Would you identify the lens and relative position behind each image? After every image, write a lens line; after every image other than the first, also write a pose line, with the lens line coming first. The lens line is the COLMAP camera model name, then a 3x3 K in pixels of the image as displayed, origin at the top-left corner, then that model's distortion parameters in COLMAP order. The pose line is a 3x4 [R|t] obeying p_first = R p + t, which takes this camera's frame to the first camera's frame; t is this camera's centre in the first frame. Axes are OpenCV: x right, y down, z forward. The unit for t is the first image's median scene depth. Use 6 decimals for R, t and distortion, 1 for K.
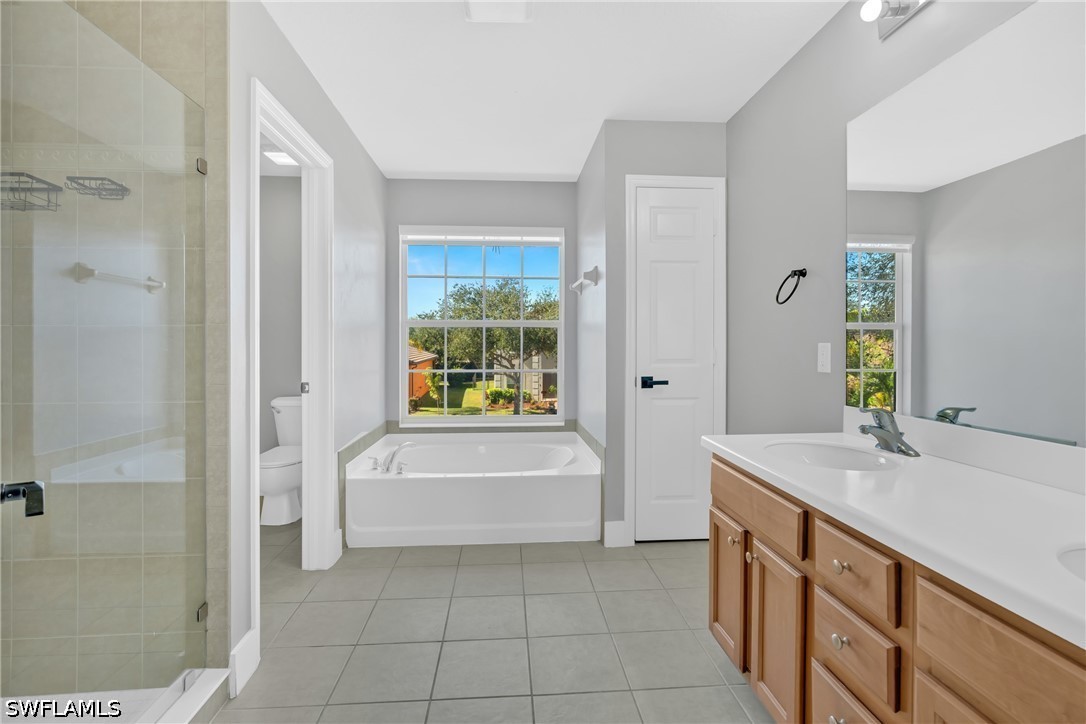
lens RADIAL K [[556.2, 0, 543.8], [0, 556.2, 344.2], [0, 0, 1]] dist [-0.000517, 0.000308]
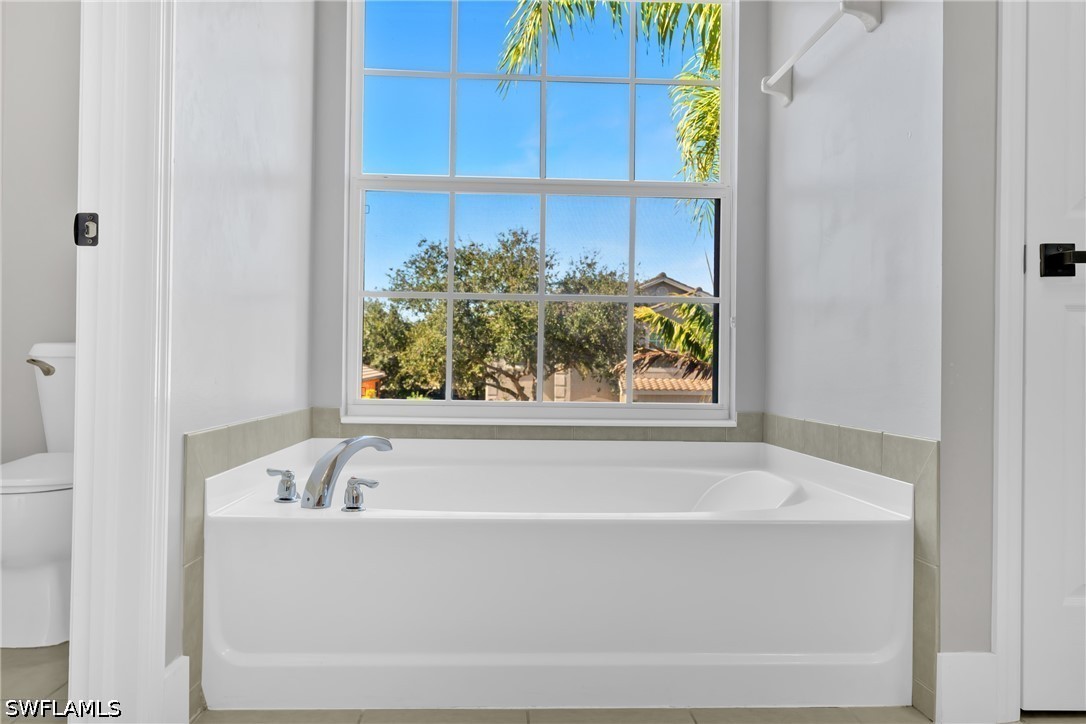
lens RADIAL K [[940.0, 0, 543.0], [0, 940.0, 362.0], [0, 0, 1]] dist [0.005572, 0.007736]
pose [[0.999742, 0.016495, -0.015623, -0.094920], [-0.016665, 0.999802, -0.010855, 0.105065], [0.015440, 0.011113, 0.999819, 0.287880]]
